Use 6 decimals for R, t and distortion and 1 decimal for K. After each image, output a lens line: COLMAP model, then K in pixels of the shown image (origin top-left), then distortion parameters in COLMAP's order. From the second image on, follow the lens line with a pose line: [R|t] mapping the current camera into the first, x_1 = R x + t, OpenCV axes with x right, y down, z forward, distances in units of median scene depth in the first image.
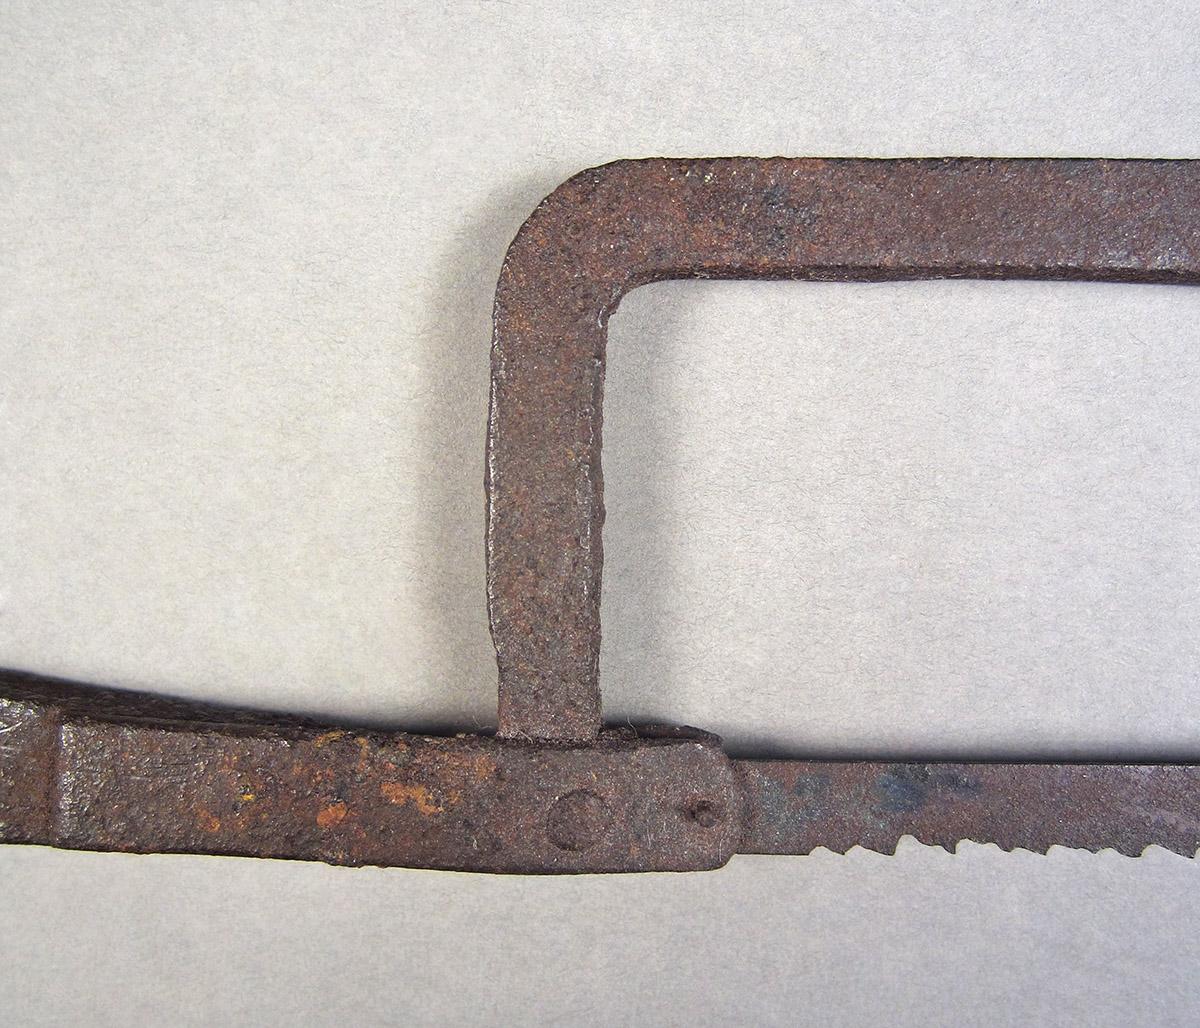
lens RADIAL K [[1766.9, 0, 600.0], [0, 1766.9, 513.7], [0, 0, 1]] dist [-0.063620, 0.000000]
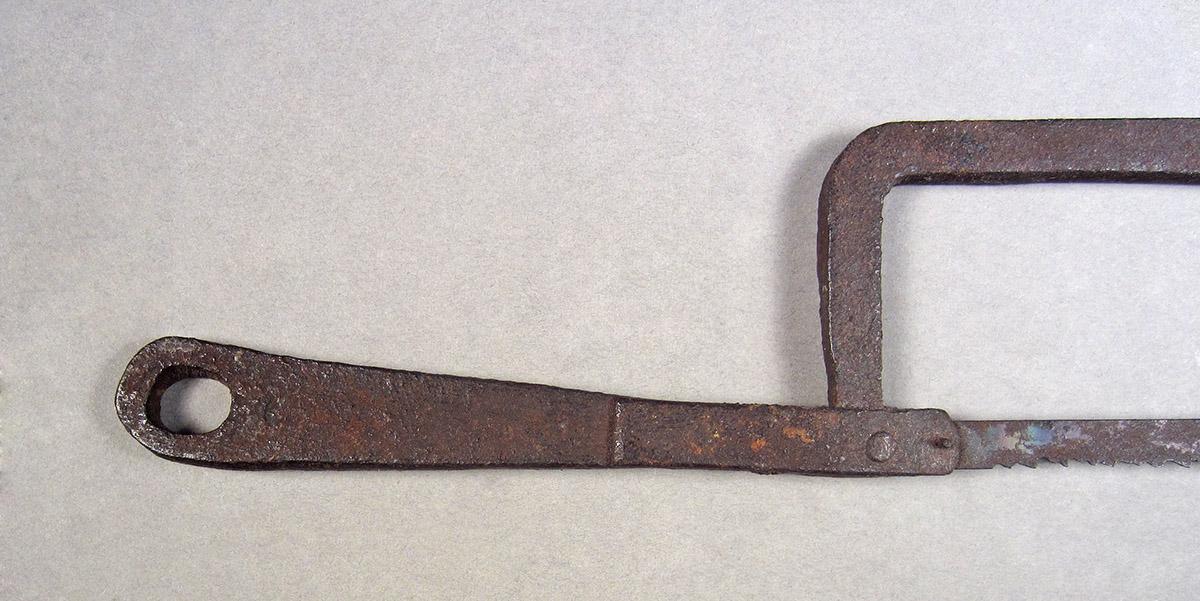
lens RADIAL K [[1372.4, 0, 600.5], [0, 1372.4, 301.4], [0, 0, 1]] dist [-0.021569, 0.000000]
pose [[0.999950, -0.009959, -0.000043, -0.324959], [0.009880, 0.992574, -0.121242, 0.194628], [0.001251, 0.121236, 0.992623, -0.552361]]
